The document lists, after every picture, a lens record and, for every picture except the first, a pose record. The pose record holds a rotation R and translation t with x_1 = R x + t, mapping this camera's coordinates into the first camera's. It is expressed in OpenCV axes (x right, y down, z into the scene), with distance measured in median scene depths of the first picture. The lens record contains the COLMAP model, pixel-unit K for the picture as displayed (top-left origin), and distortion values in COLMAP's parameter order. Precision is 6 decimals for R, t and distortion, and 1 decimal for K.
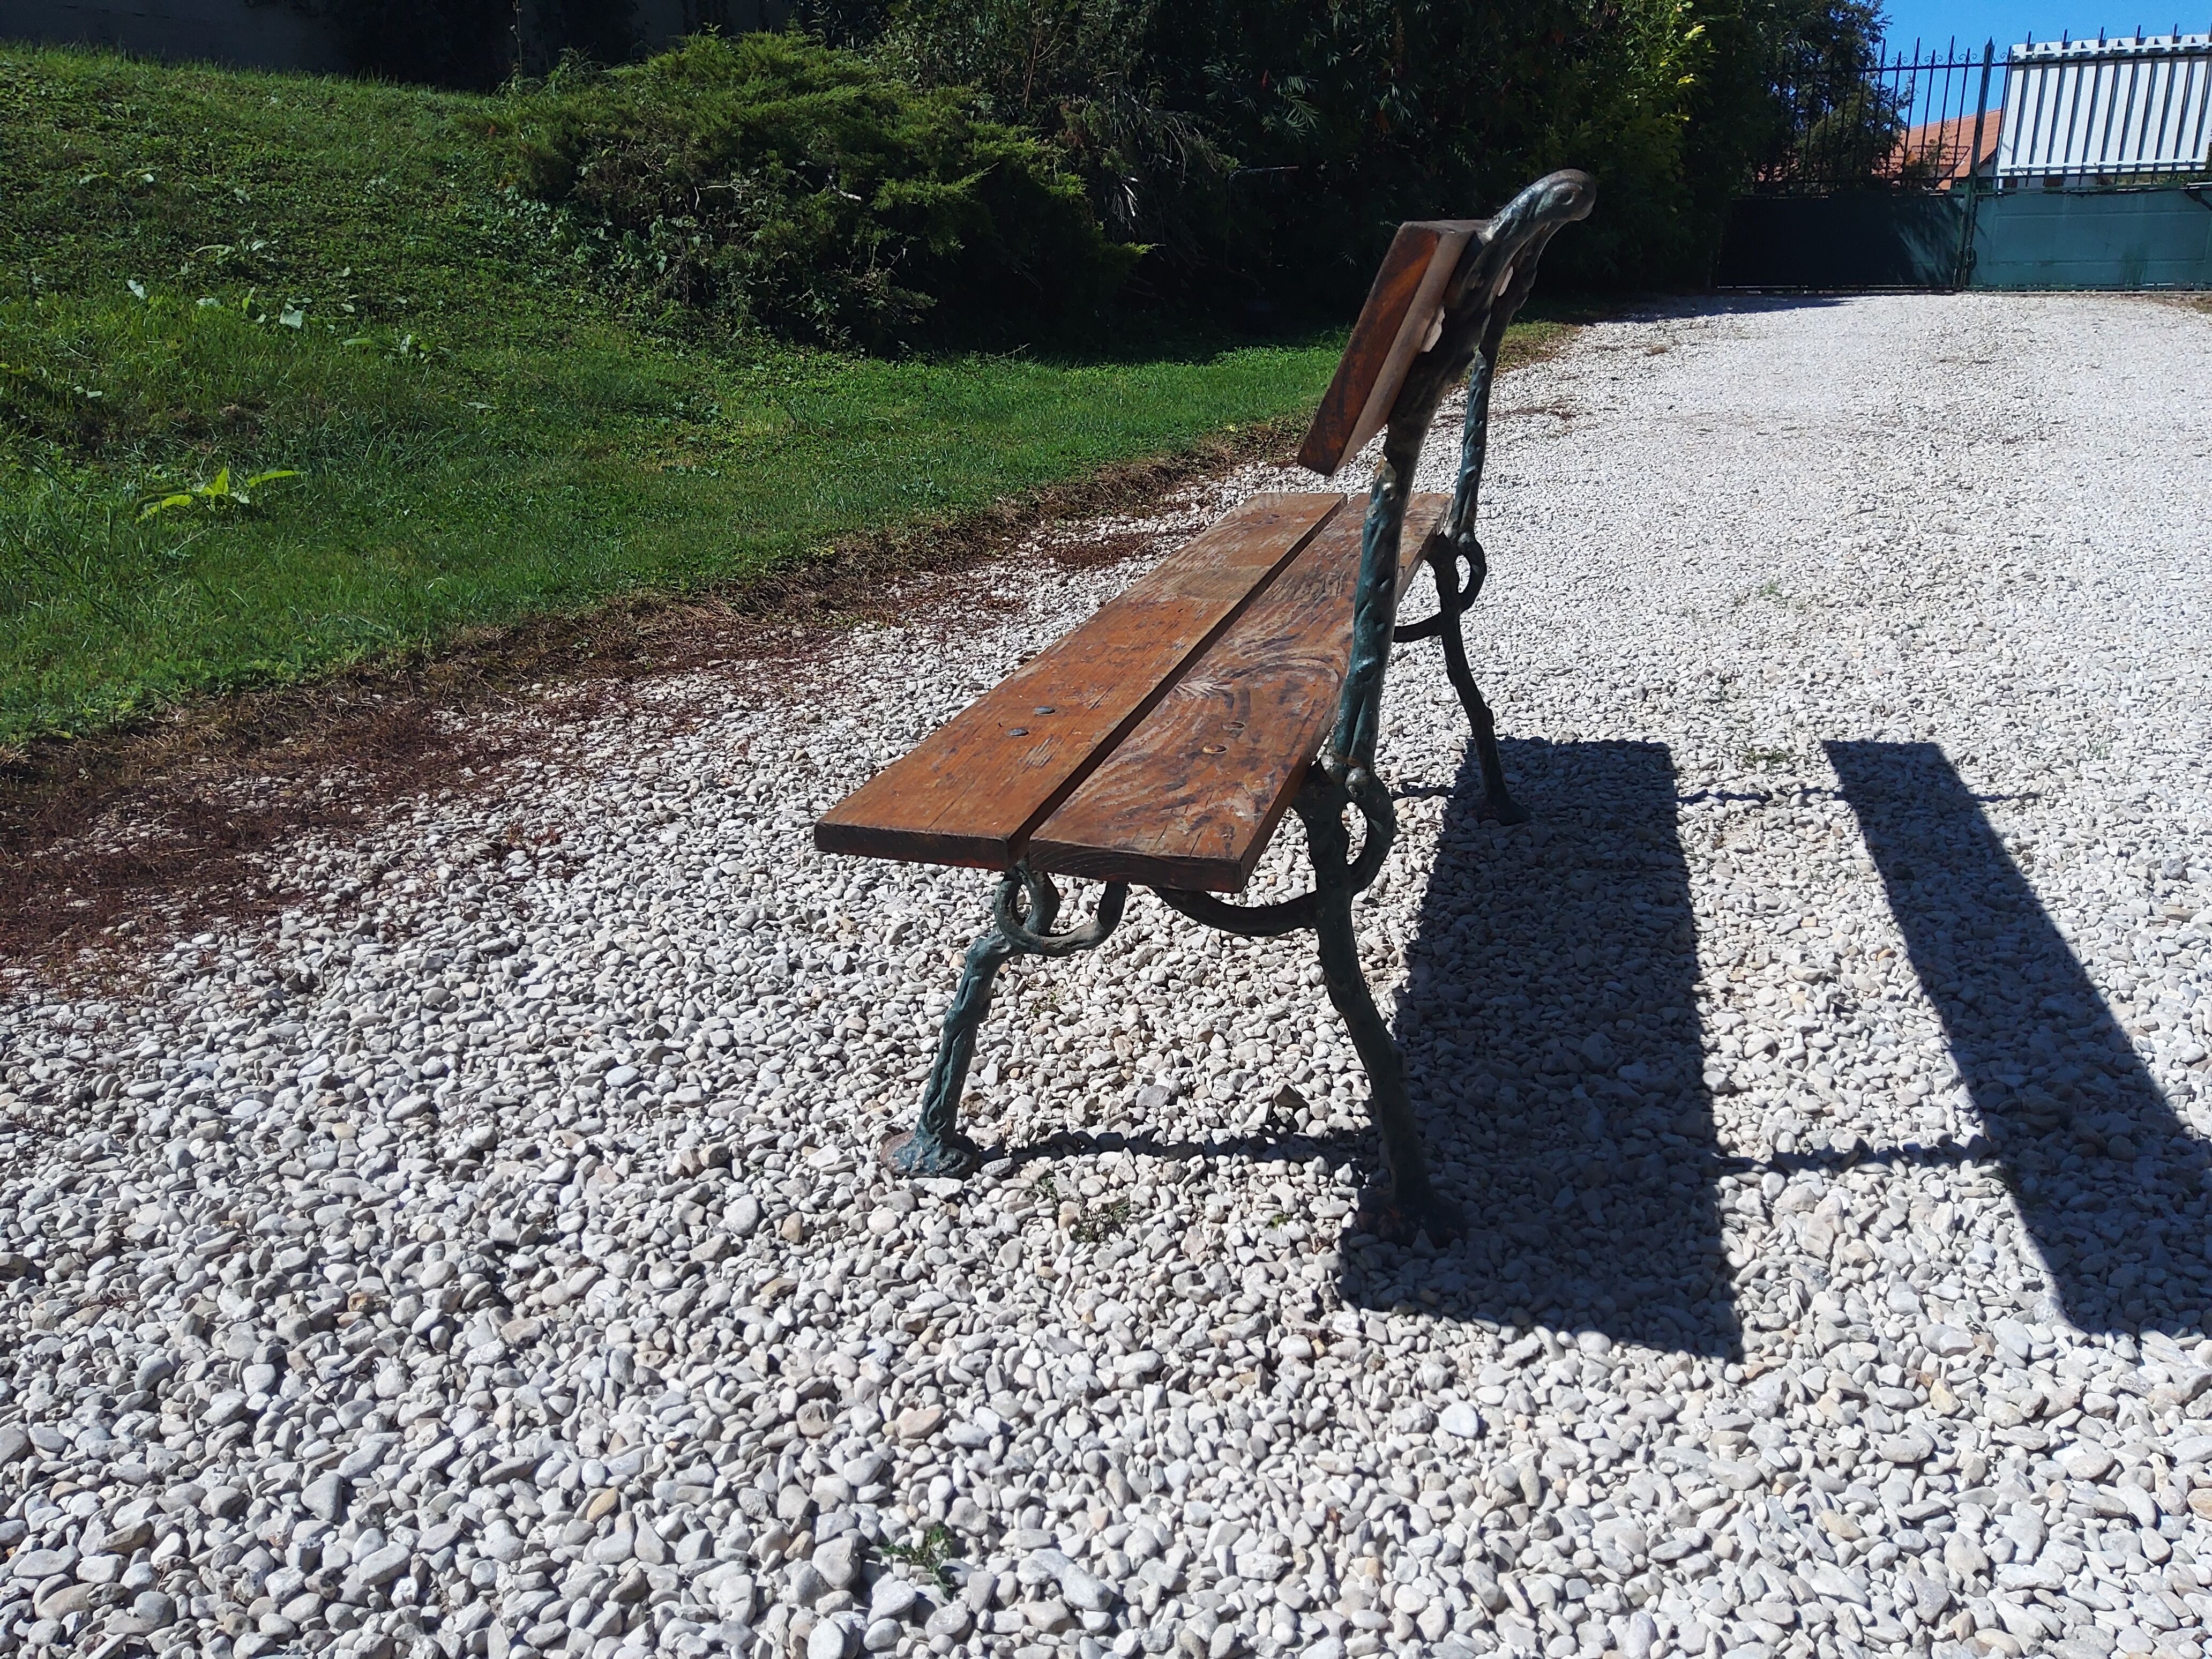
lens RADIAL K [[1652.1, 0, 1106.0], [0, 1652.1, 829.5], [0, 0, 1]] dist [0.064072, -0.106534]
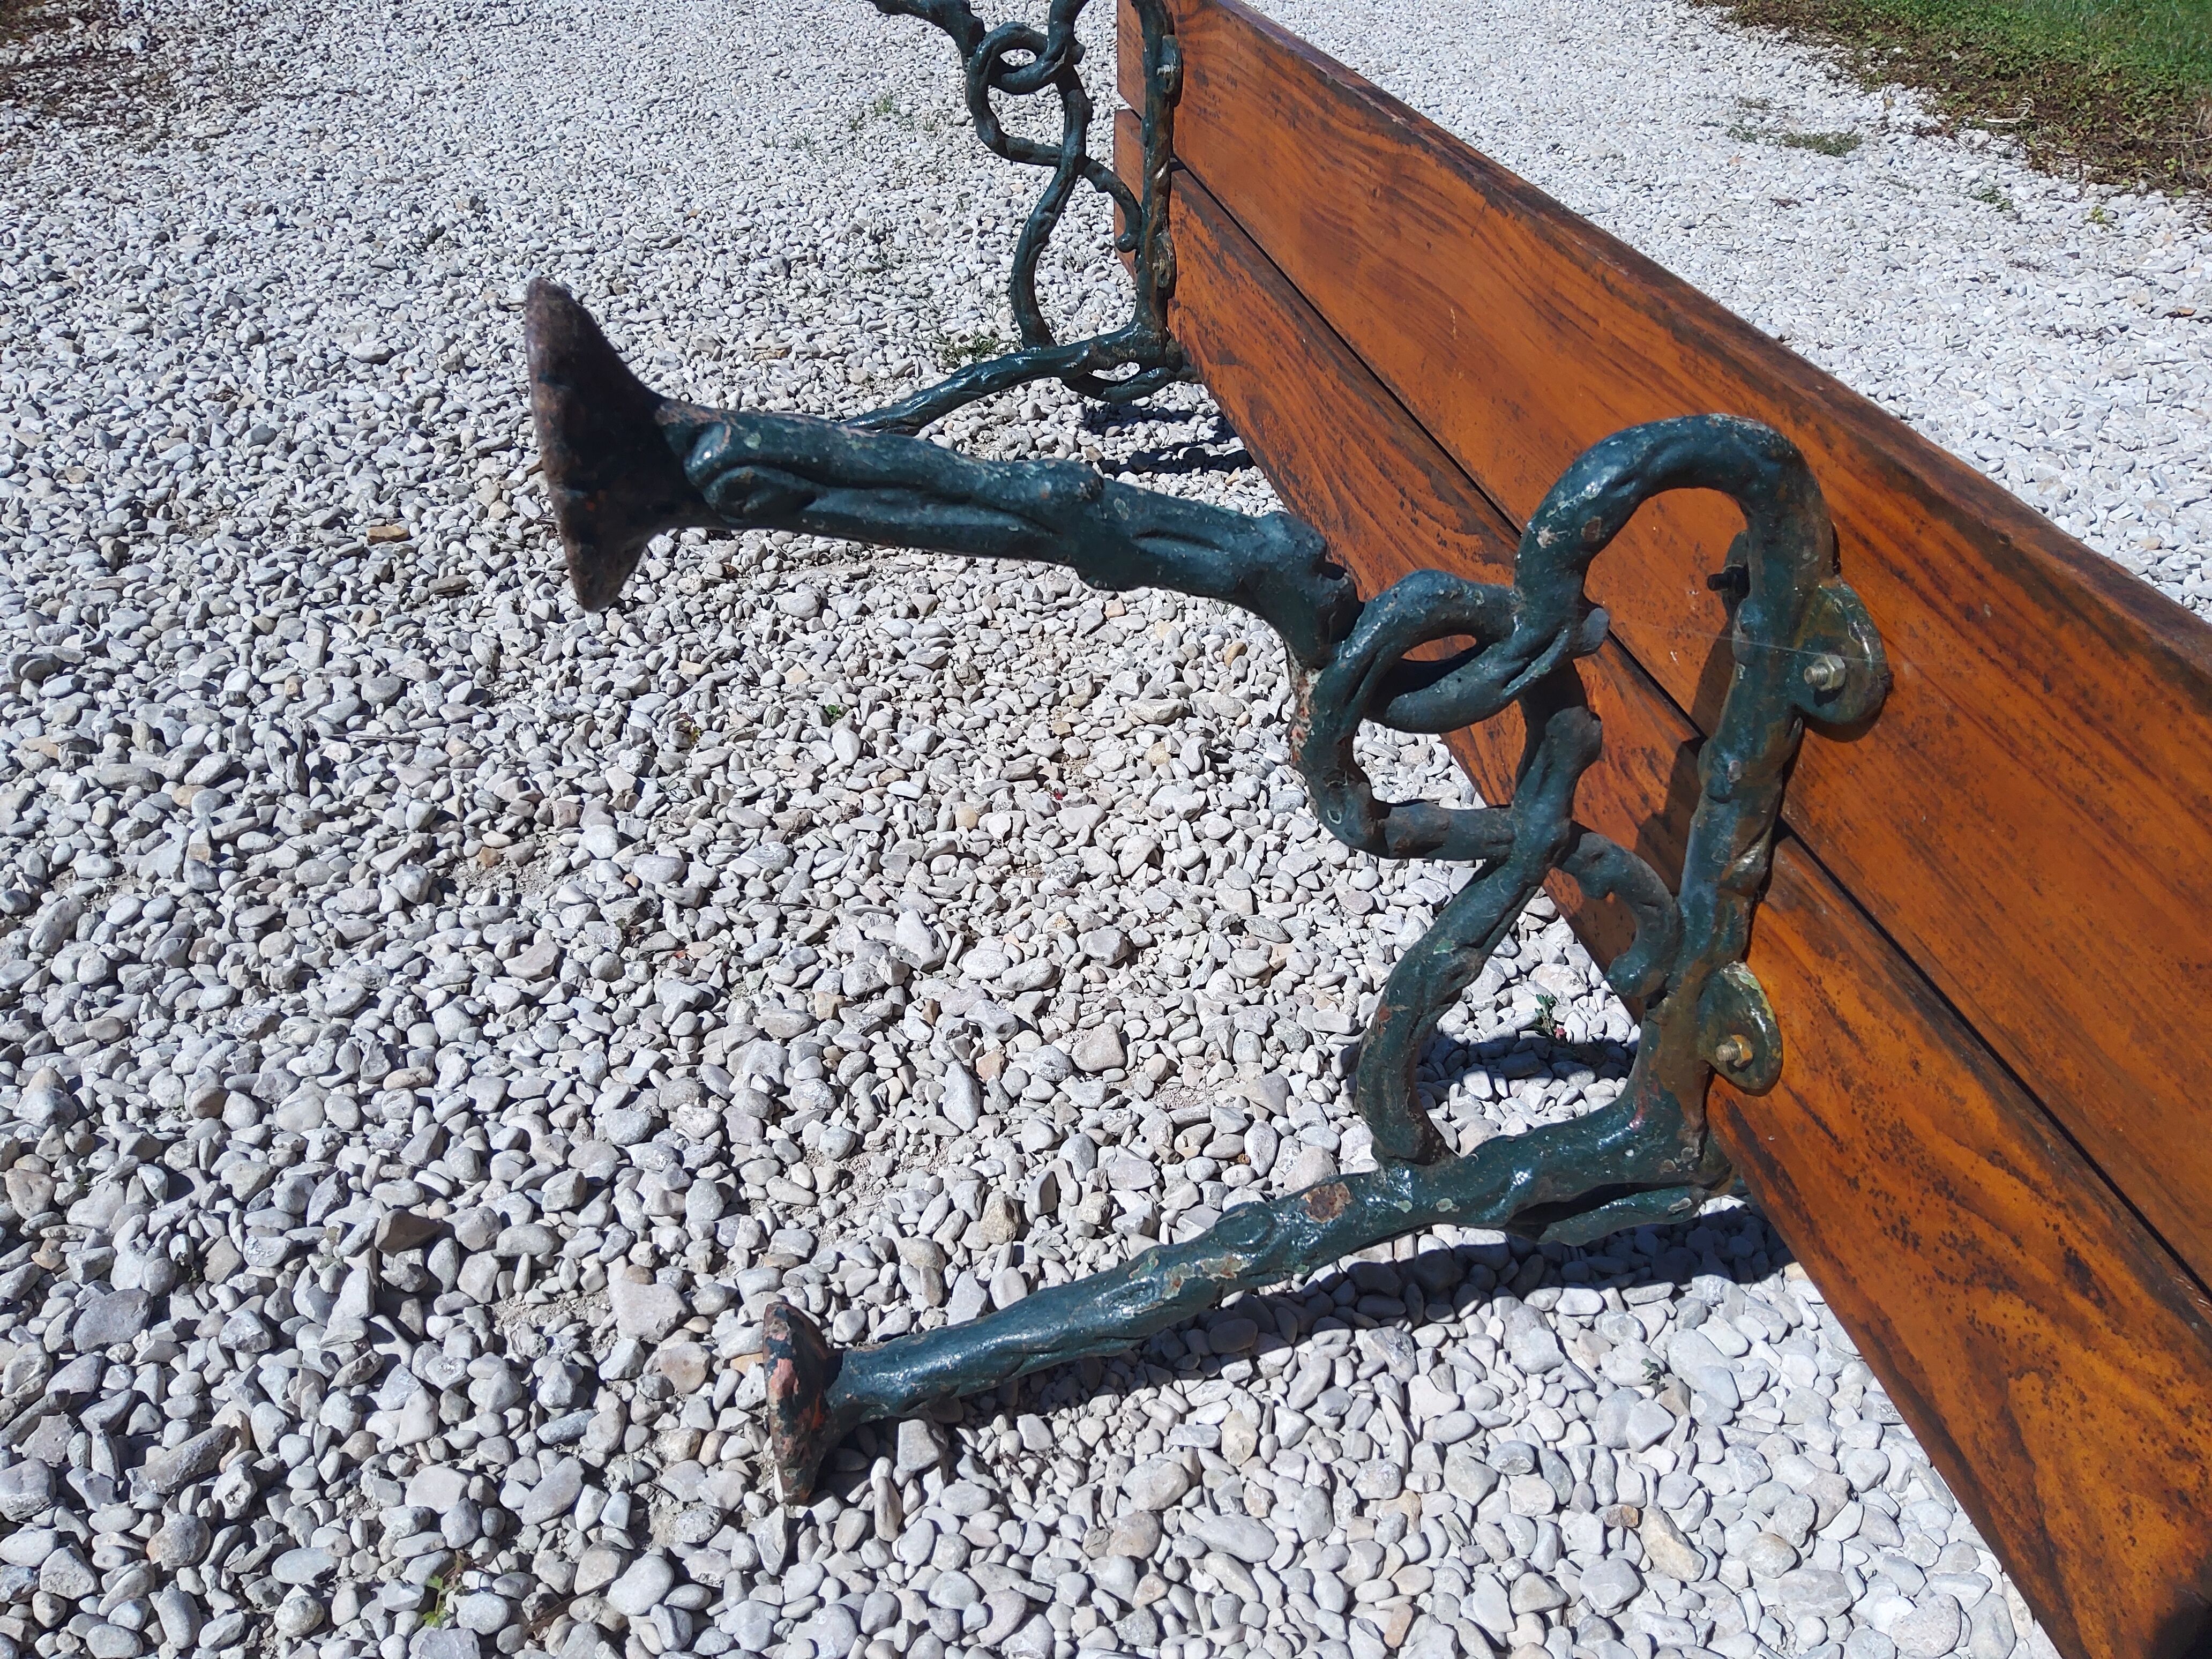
lens RADIAL K [[1652.1, 0, 1106.0], [0, 1652.1, 829.5], [0, 0, 1]] dist [0.064072, -0.106534]
pose [[0.857792, -0.247893, 0.450269, 0.081711], [0.123286, 0.949671, 0.287968, -0.065815], [-0.498993, -0.191504, 0.845182, 0.419443]]
